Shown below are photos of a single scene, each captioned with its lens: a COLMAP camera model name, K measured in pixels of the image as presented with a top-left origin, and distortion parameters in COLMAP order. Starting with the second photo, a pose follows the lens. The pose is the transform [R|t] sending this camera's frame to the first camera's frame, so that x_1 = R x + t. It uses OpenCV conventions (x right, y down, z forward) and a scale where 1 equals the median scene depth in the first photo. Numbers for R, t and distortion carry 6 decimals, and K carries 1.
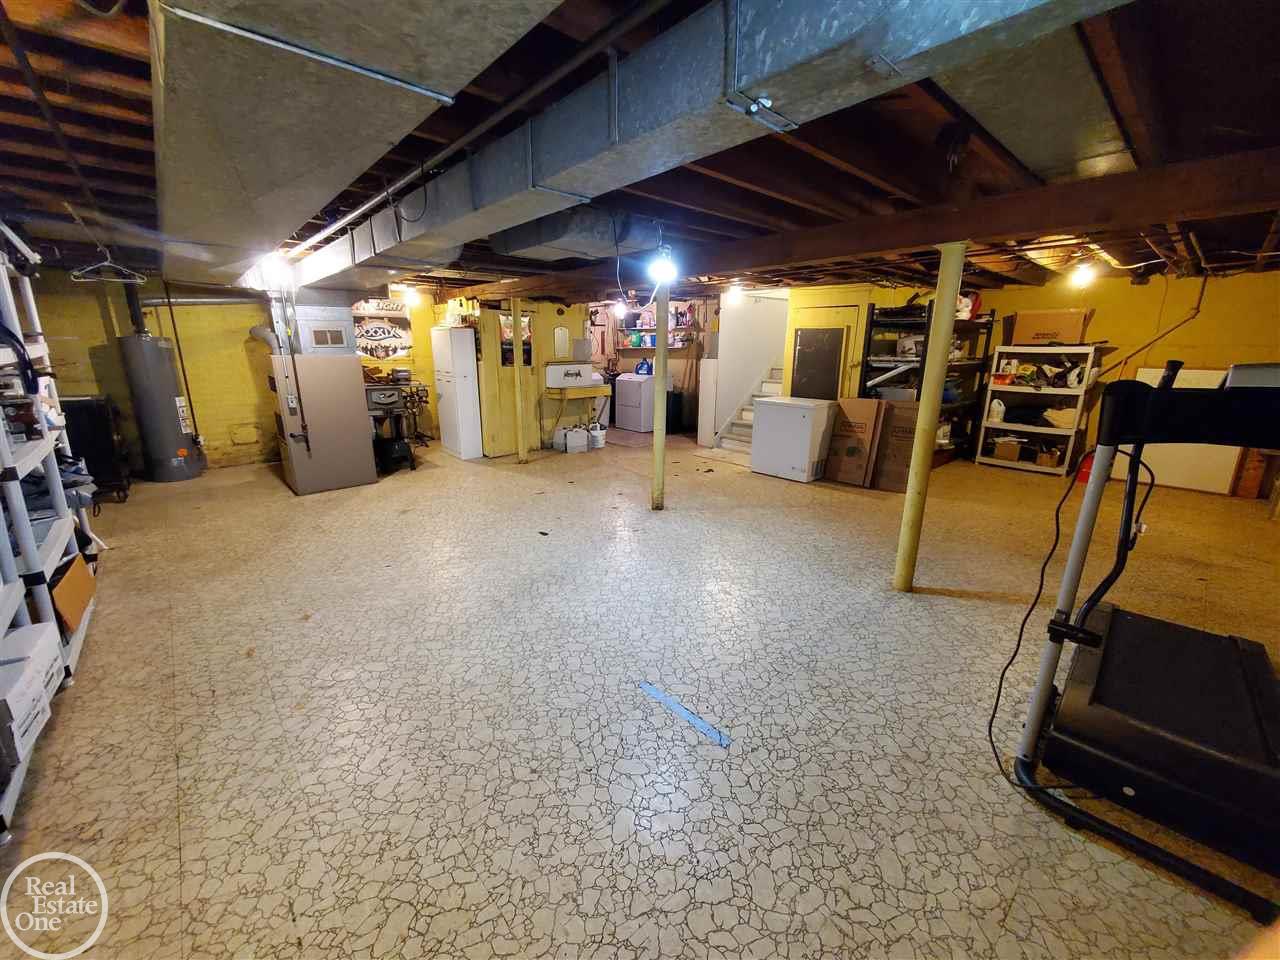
lens RADIAL K [[513.7, 0, 633.5], [0, 513.7, 480.6], [0, 0, 1]] dist [0.001593, -0.000650]
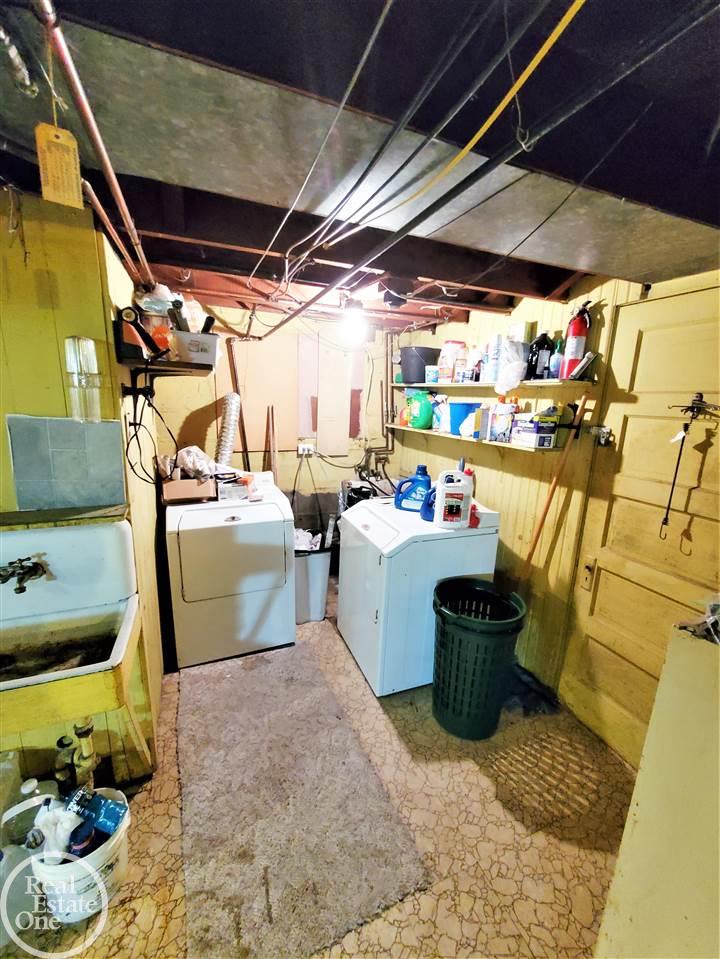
lens RADIAL K [[384.9, 0, 358.3], [0, 384.9, 476.7], [0, 0, 1]] dist [0.001593, -0.000650]
pose [[0.928956, 0.104358, -0.355176, 0.078069], [-0.121329, 0.992278, -0.025780, -0.221901], [0.349743, 0.067041, 0.934444, 0.742324]]
